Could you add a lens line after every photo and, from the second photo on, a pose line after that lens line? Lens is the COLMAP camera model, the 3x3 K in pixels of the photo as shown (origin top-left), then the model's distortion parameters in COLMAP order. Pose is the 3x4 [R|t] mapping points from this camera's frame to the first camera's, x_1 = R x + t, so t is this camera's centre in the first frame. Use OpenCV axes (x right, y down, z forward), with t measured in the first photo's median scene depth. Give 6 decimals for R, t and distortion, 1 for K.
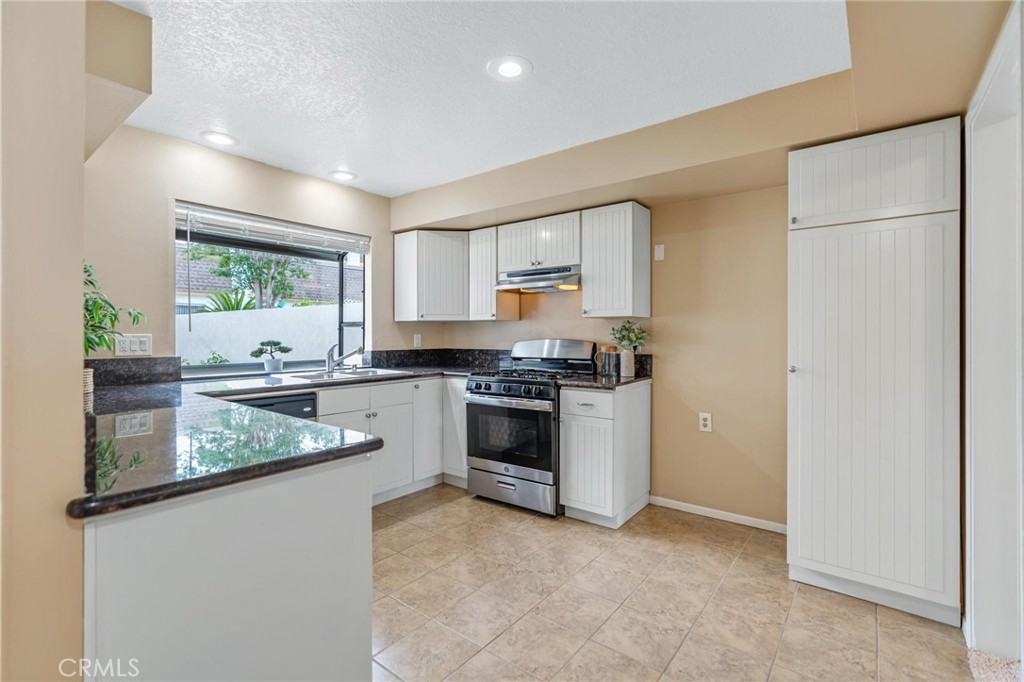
lens RADIAL K [[461.6, 0, 505.4], [0, 461.6, 340.2], [0, 0, 1]] dist [-0.024602, 0.000118]
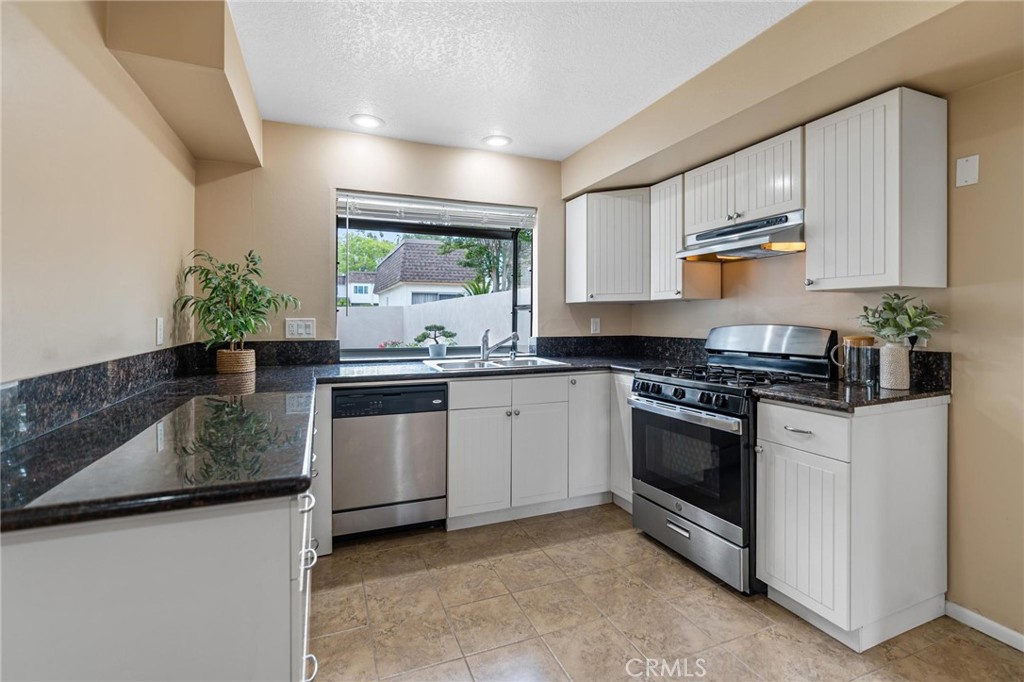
lens RADIAL K [[467.9, 0, 511.0], [0, 467.9, 323.5], [0, 0, 1]] dist [-0.020950, 0.010798]
pose [[0.871028, 0.003001, -0.491224, 0.121977], [-0.004539, 0.999988, -0.001939, -0.001343], [0.491212, 0.003919, 0.871031, 0.227870]]
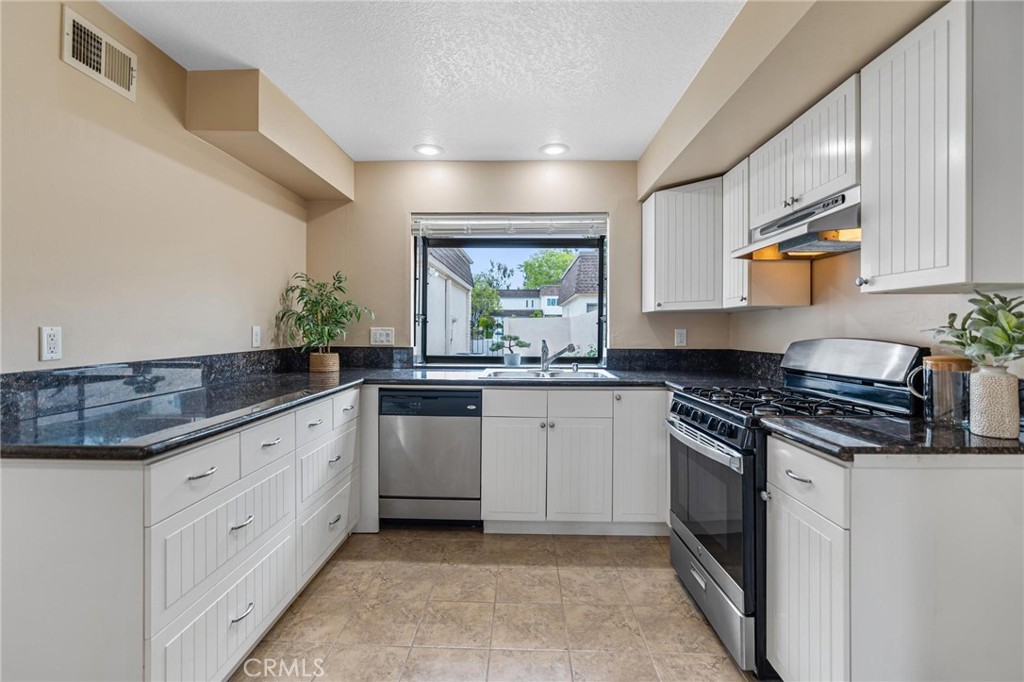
lens RADIAL K [[461.3, 0, 505.4], [0, 461.3, 333.6], [0, 0, 1]] dist [-0.009814, 0.000452]
pose [[0.597931, 0.009441, -0.801492, 0.312363], [-0.015091, 0.999886, 0.000520, -0.002676], [0.801405, 0.011785, 0.598006, 0.405701]]
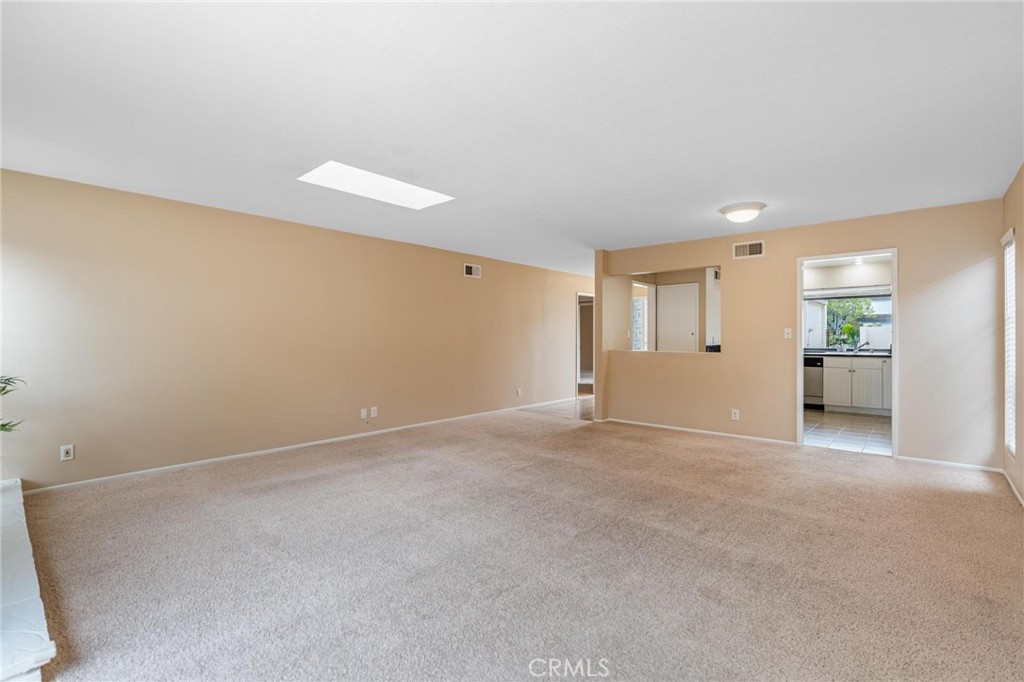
lens RADIAL K [[461.3, 0, 505.4], [0, 461.3, 333.6], [0, 0, 1]] dist [-0.009814, 0.000452]
pose [[-0.054990, -0.010005, -0.998437, 1.968961], [-0.011087, 0.999894, -0.009409, 0.016405], [0.998425, 0.010553, -0.055095, -0.571462]]
